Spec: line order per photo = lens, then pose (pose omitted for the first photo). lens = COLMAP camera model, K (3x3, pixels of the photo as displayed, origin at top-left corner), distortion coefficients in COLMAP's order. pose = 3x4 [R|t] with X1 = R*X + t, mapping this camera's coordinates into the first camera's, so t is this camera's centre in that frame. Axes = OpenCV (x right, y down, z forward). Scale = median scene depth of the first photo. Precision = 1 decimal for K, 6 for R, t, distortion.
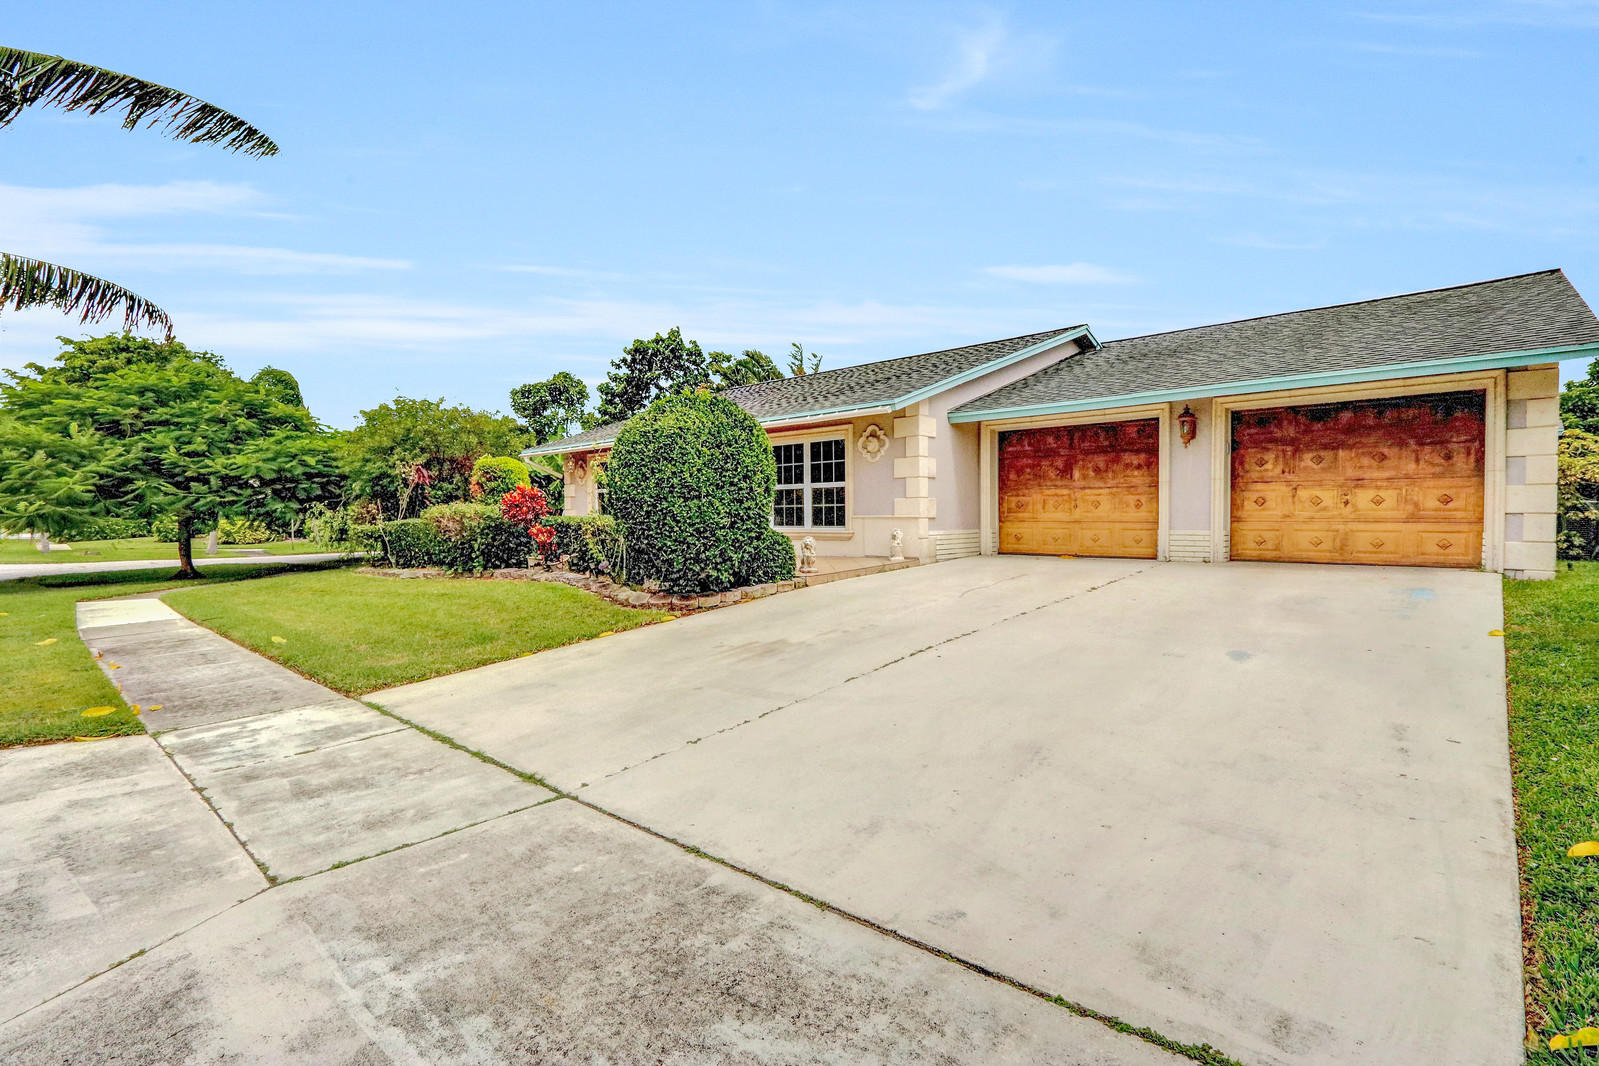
lens RADIAL K [[757.8, 0, 799.8], [0, 757.8, 529.7], [0, 0, 1]] dist [-0.013954, 0.002872]
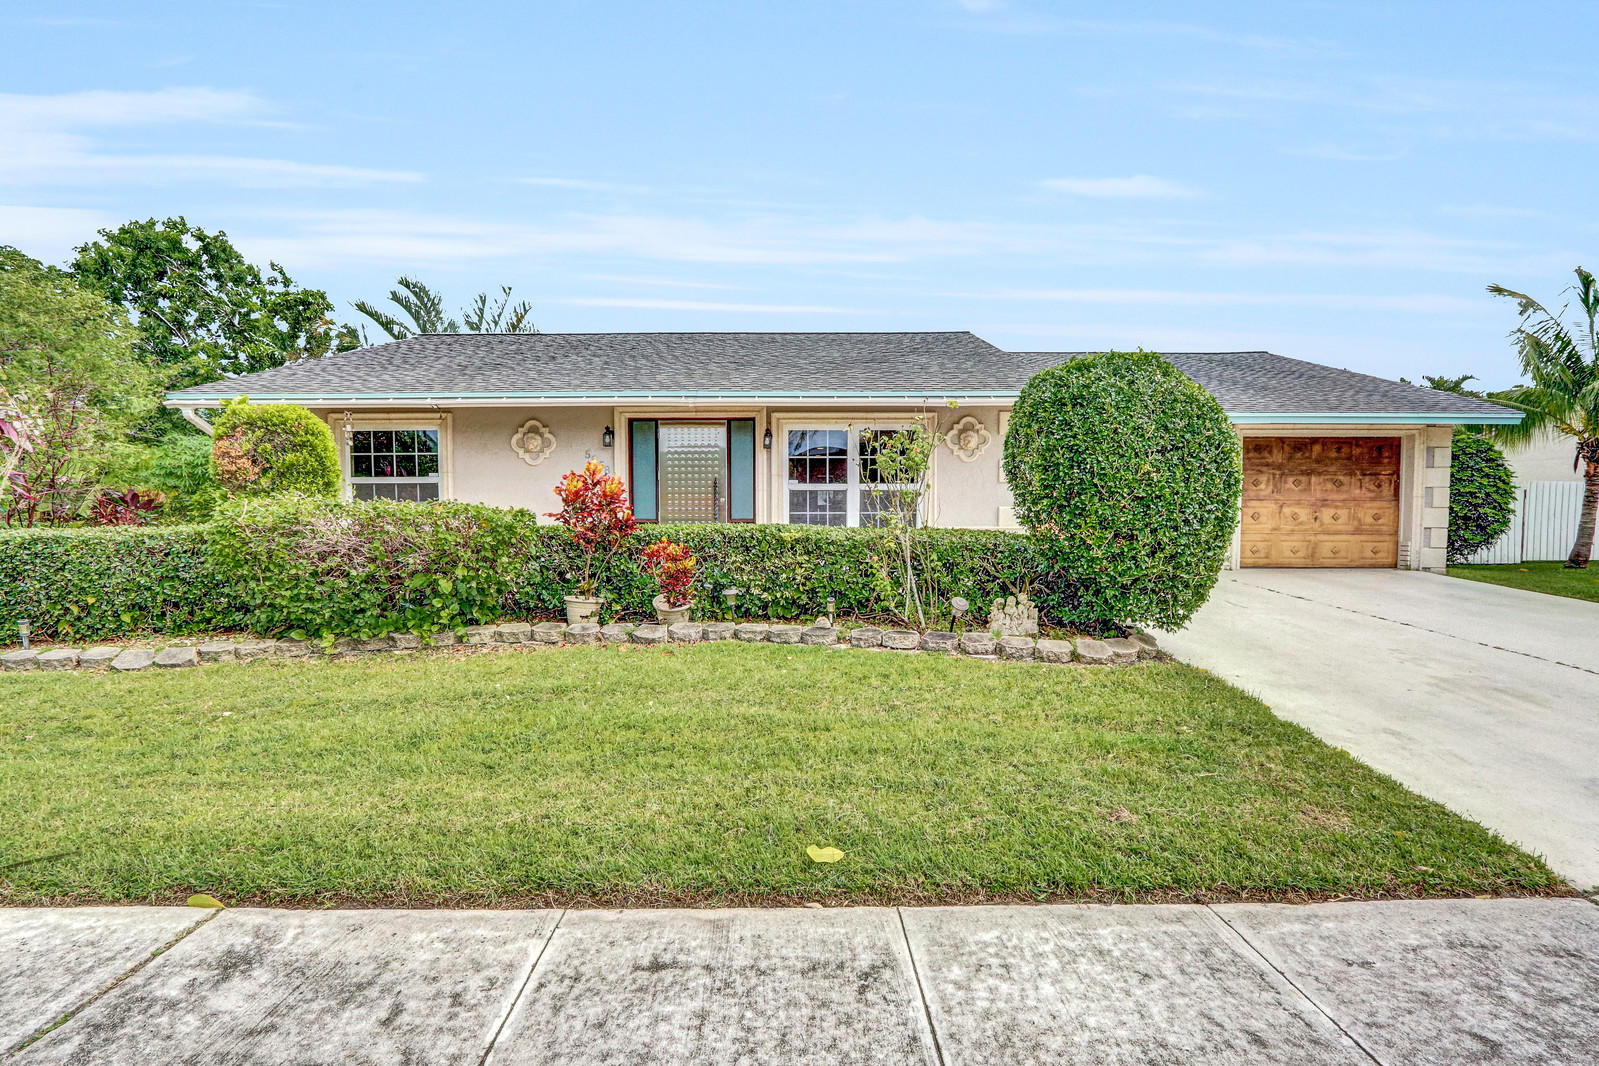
lens RADIAL K [[757.8, 0, 795.9], [0, 757.8, 537.4], [0, 0, 1]] dist [-0.013954, 0.002872]
pose [[0.752121, -0.000299, 0.659025, -0.721642], [0.007992, 0.999930, -0.008667, -0.000984], [-0.658976, 0.011786, 0.752071, 0.616258]]
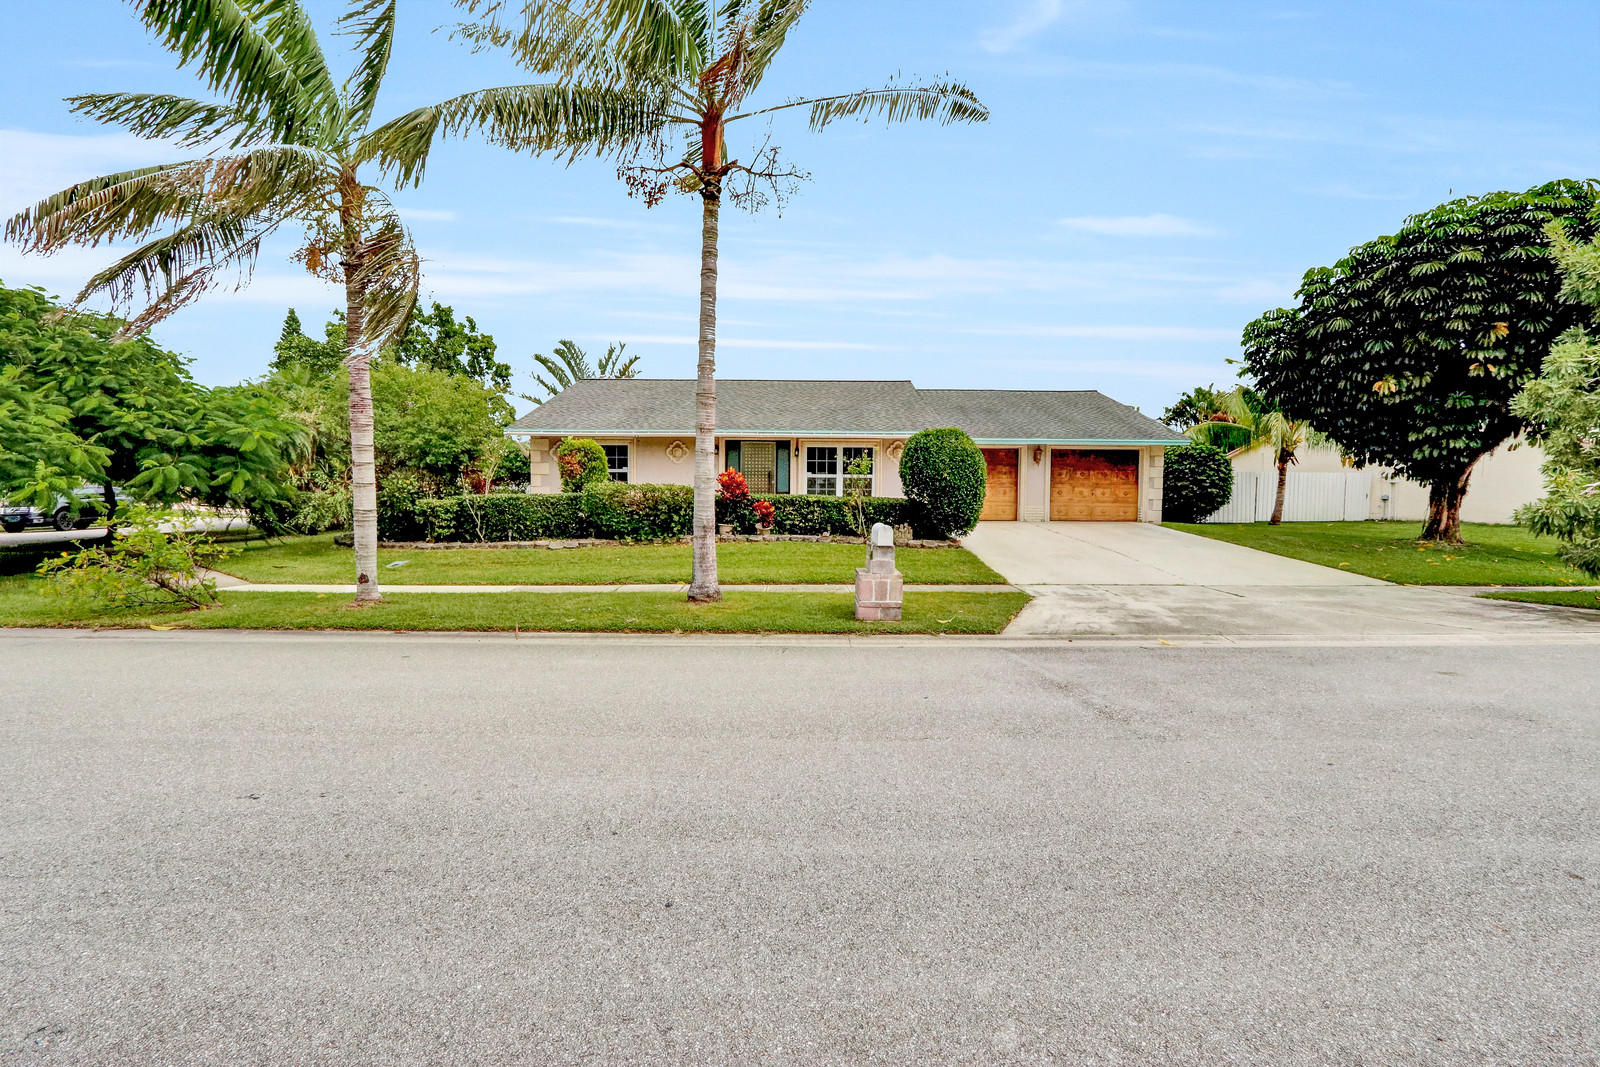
lens RADIAL K [[758.3, 0, 799.6], [0, 758.3, 527.9], [0, 0, 1]] dist [-0.013954, 0.002872]
pose [[0.742013, -0.010856, 0.670297, -1.429416], [0.000132, 0.999871, 0.016047, 0.028556], [-0.670385, -0.011819, 0.741919, -0.100858]]
